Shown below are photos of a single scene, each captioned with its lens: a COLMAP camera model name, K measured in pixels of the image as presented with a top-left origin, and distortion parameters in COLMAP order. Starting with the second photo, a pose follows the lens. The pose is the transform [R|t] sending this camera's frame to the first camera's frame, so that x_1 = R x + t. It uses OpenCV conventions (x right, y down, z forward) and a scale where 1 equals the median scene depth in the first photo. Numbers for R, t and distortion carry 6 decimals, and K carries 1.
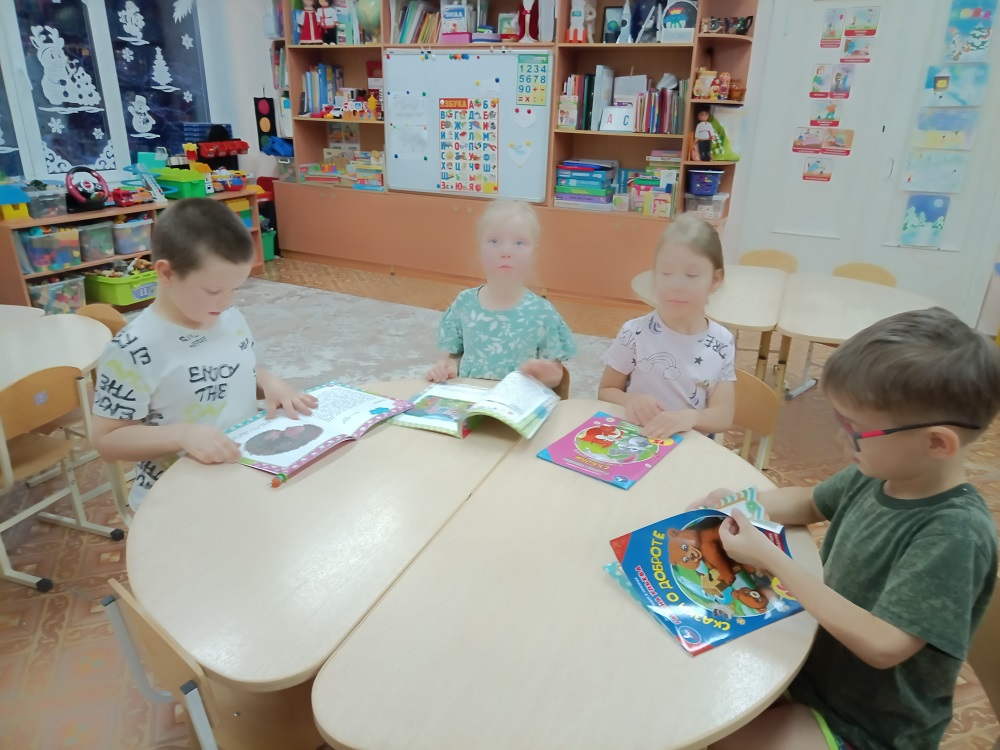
lens RADIAL K [[686.7, 0, 500.0], [0, 686.7, 375.0], [0, 0, 1]] dist [-0.002115, 0.012089]
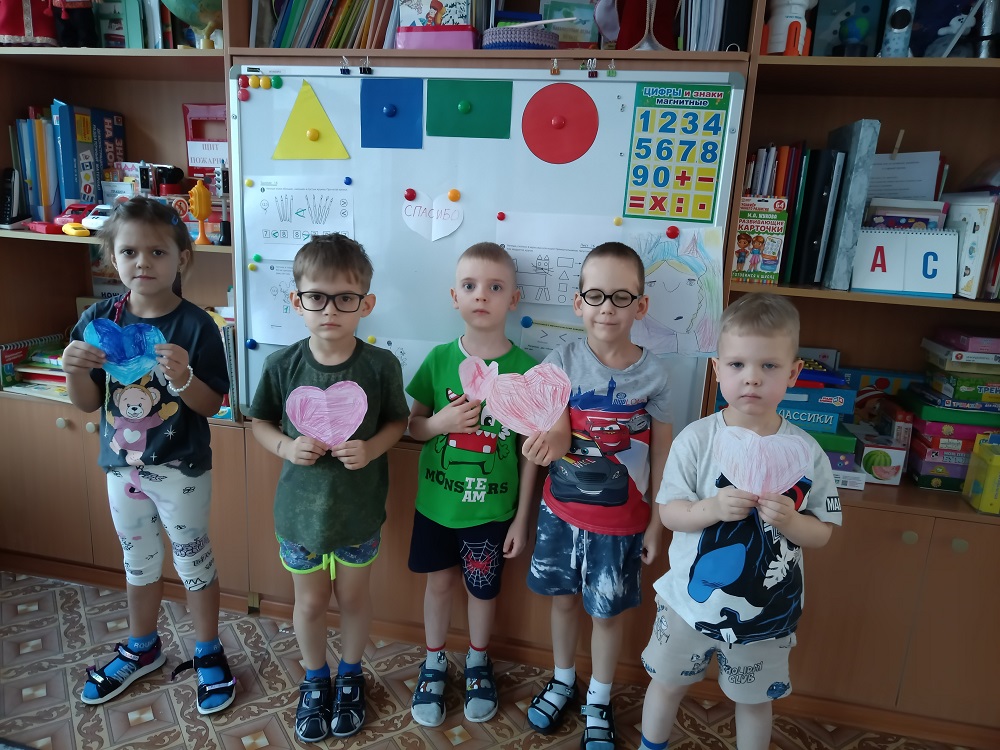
lens RADIAL K [[677.6, 0, 499.2], [0, 677.6, 357.4], [0, 0, 1]] dist [0.003564, 0.001633]
pose [[0.973620, -0.028845, 0.226345, -0.130295], [0.061328, 0.988556, -0.137823, -0.290852], [-0.219779, 0.148069, 0.964247, 0.719511]]
